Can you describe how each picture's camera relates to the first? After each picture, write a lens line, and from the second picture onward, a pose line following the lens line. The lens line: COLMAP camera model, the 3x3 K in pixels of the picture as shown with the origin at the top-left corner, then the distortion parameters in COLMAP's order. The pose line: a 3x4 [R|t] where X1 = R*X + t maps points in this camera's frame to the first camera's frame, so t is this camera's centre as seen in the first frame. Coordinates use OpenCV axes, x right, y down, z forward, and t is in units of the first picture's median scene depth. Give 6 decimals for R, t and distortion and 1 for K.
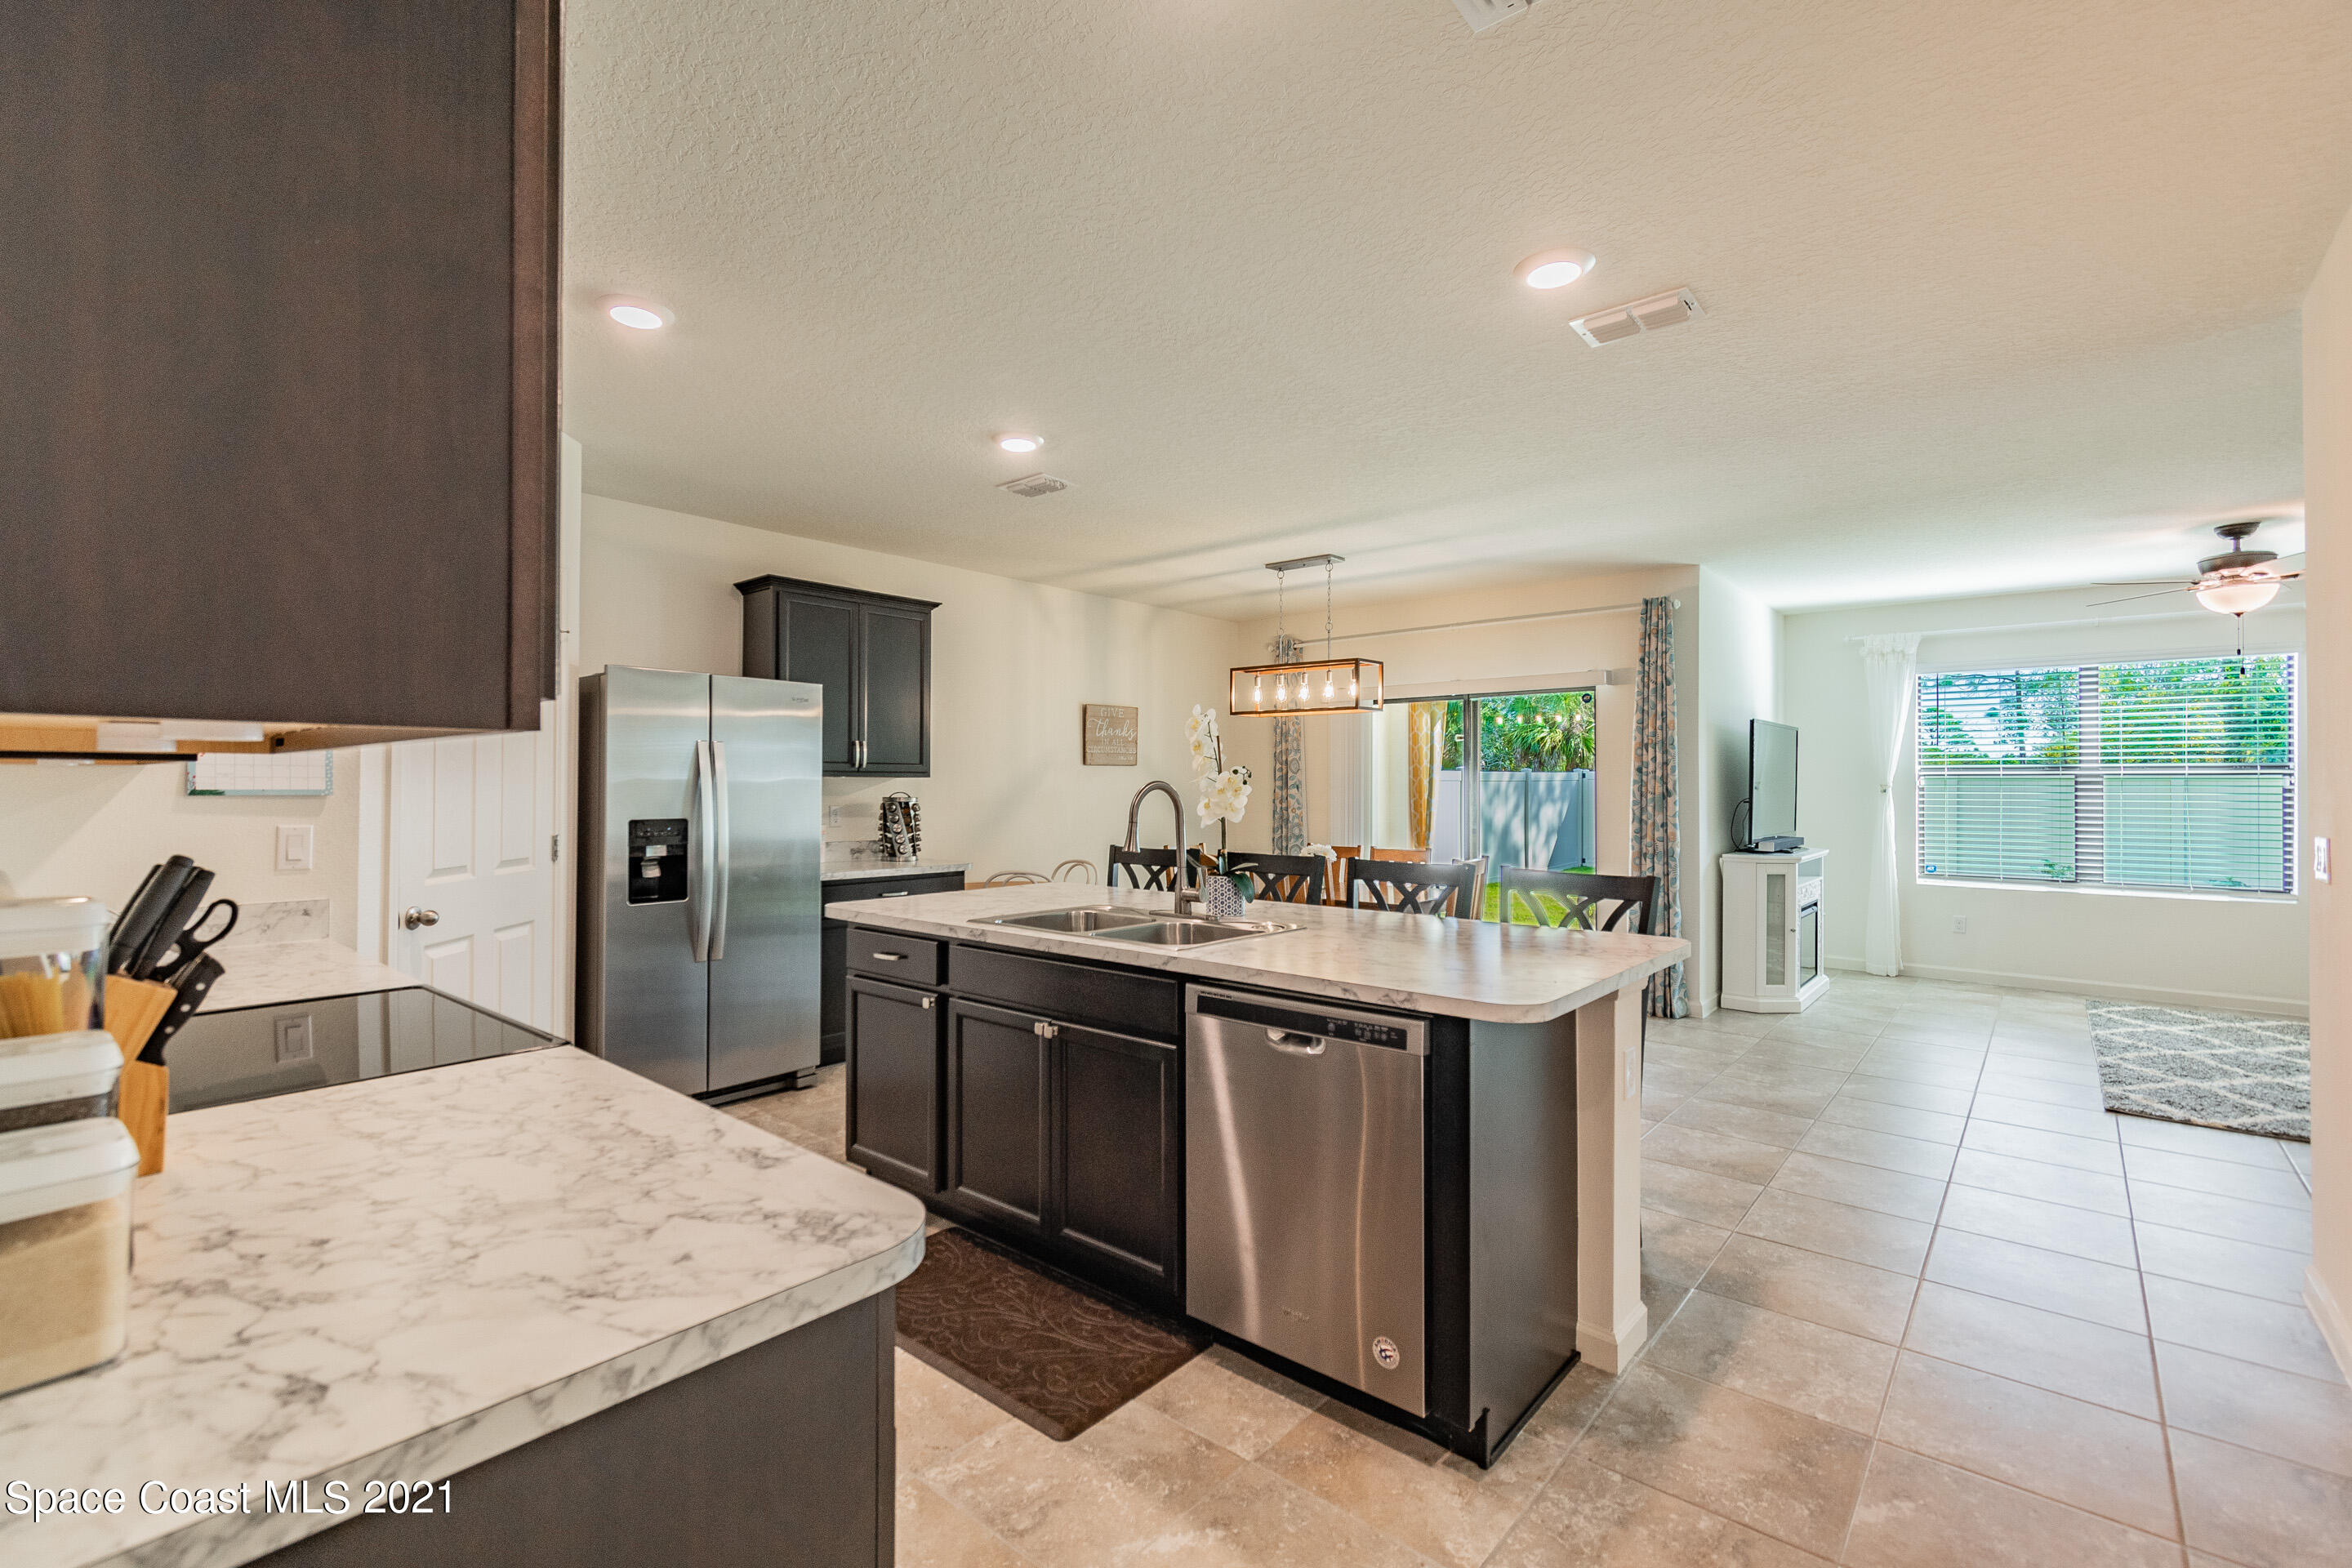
lens RADIAL K [[1031.0, 0, 1167.6], [0, 1031.0, 778.9], [0, 0, 1]] dist [-0.002125, -0.000684]
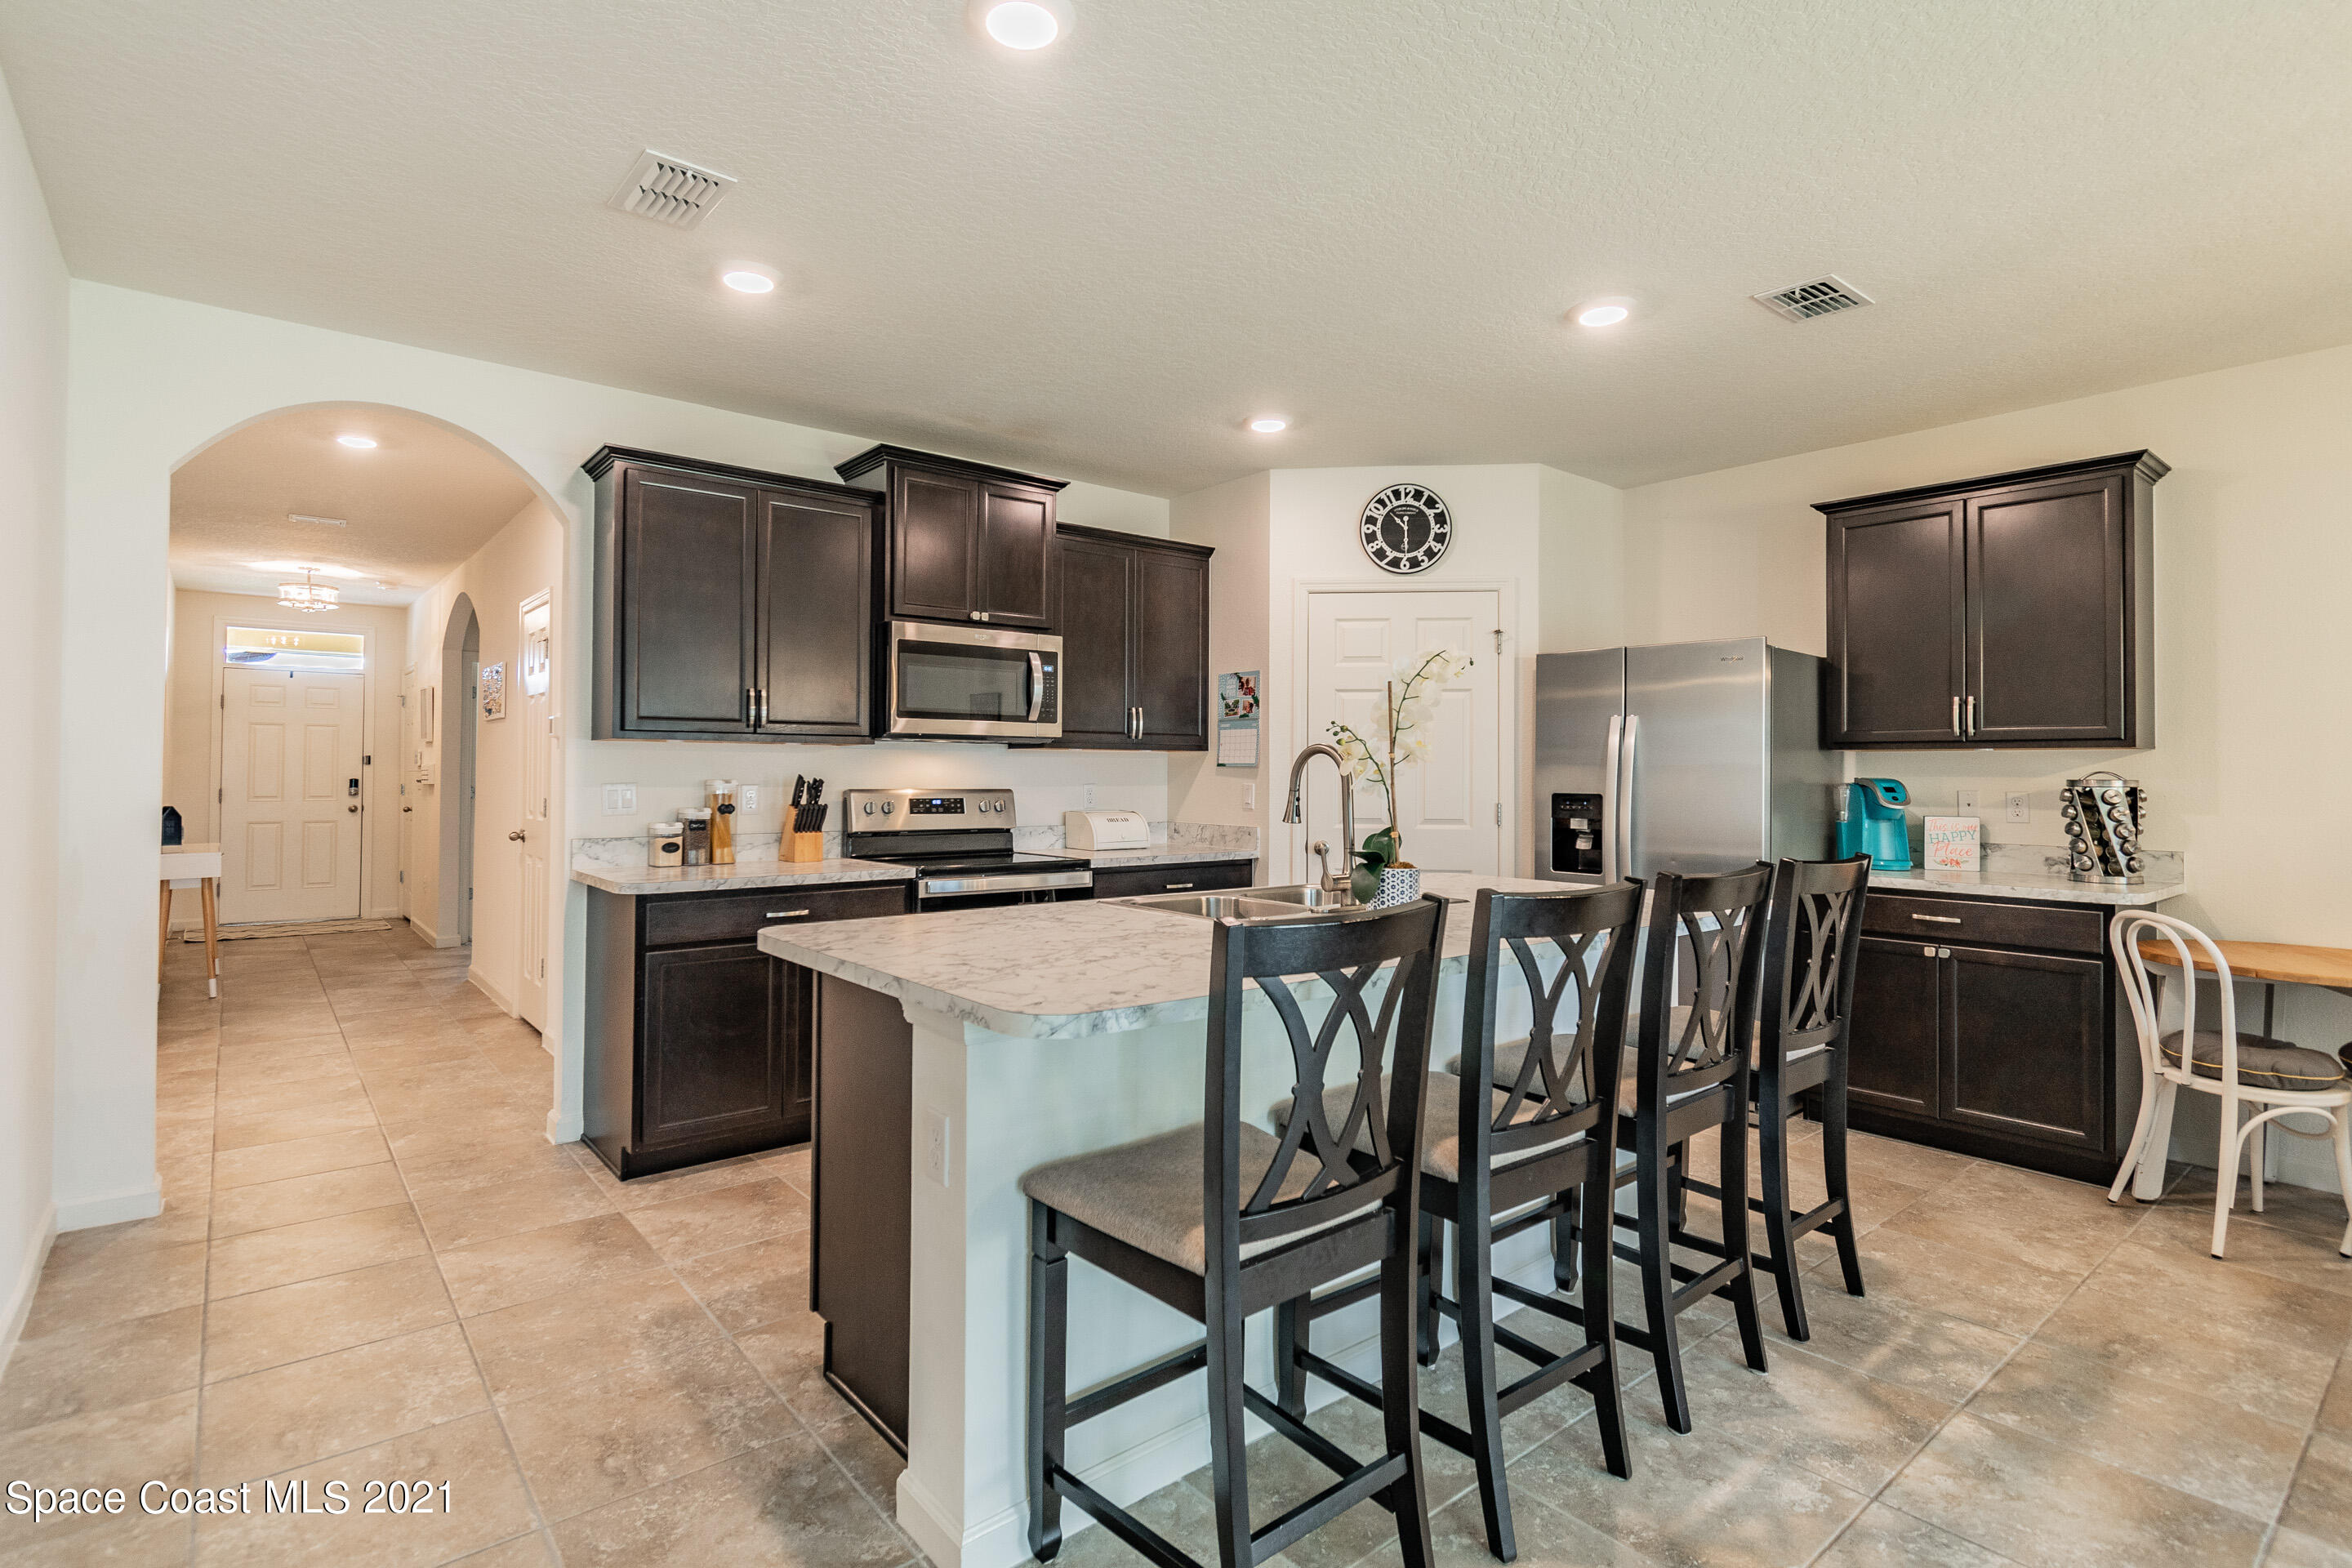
lens RADIAL K [[1144.6, 0, 1164.7], [0, 1144.6, 755.9], [0, 0, 1]] dist [-0.001756, -0.000986]
pose [[-0.170766, -0.020619, -0.985096, 0.715998], [-0.000623, 0.999783, -0.020818, 0.024905], [0.985311, -0.002941, -0.170742, 0.775382]]
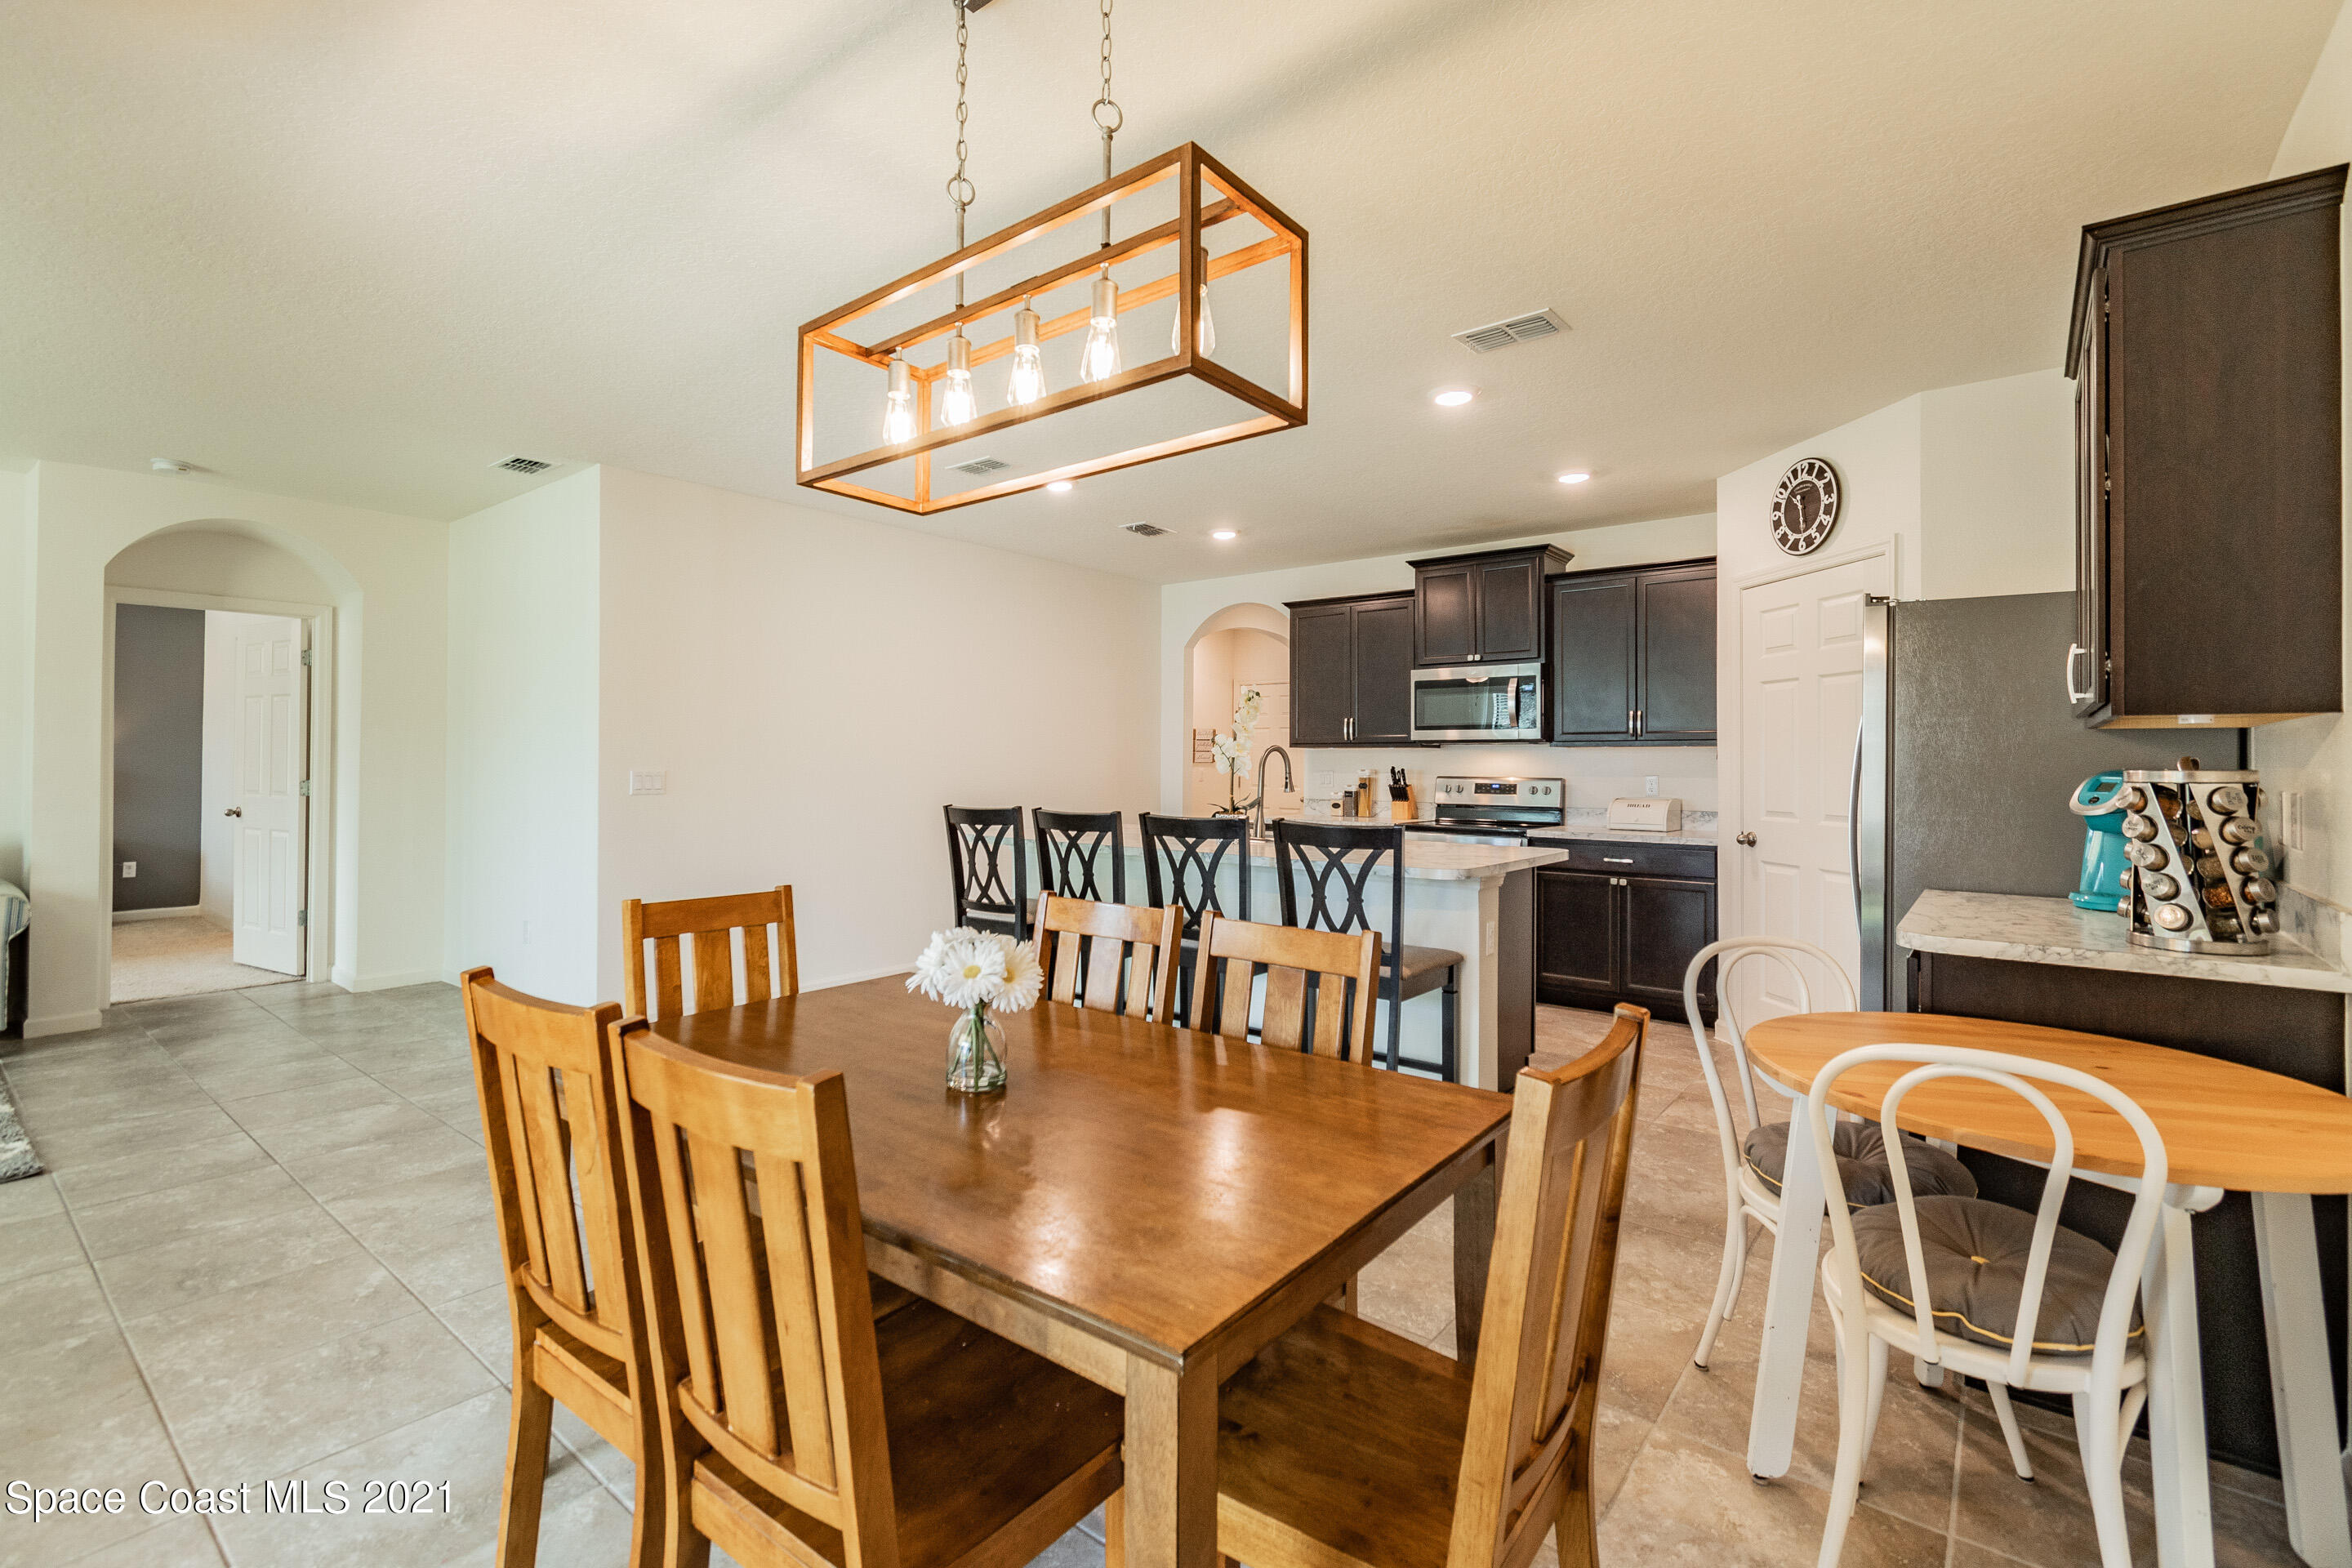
lens RADIAL K [[1060.0, 0, 1128.8], [0, 1060.0, 756.9], [0, 0, 1]] dist [0.000855, -0.000050]
pose [[-0.999893, -0.009858, -0.010815, 0.162610], [-0.009725, 0.999877, -0.012326, 0.029749], [0.010935, -0.012219, -0.999866, 1.891243]]
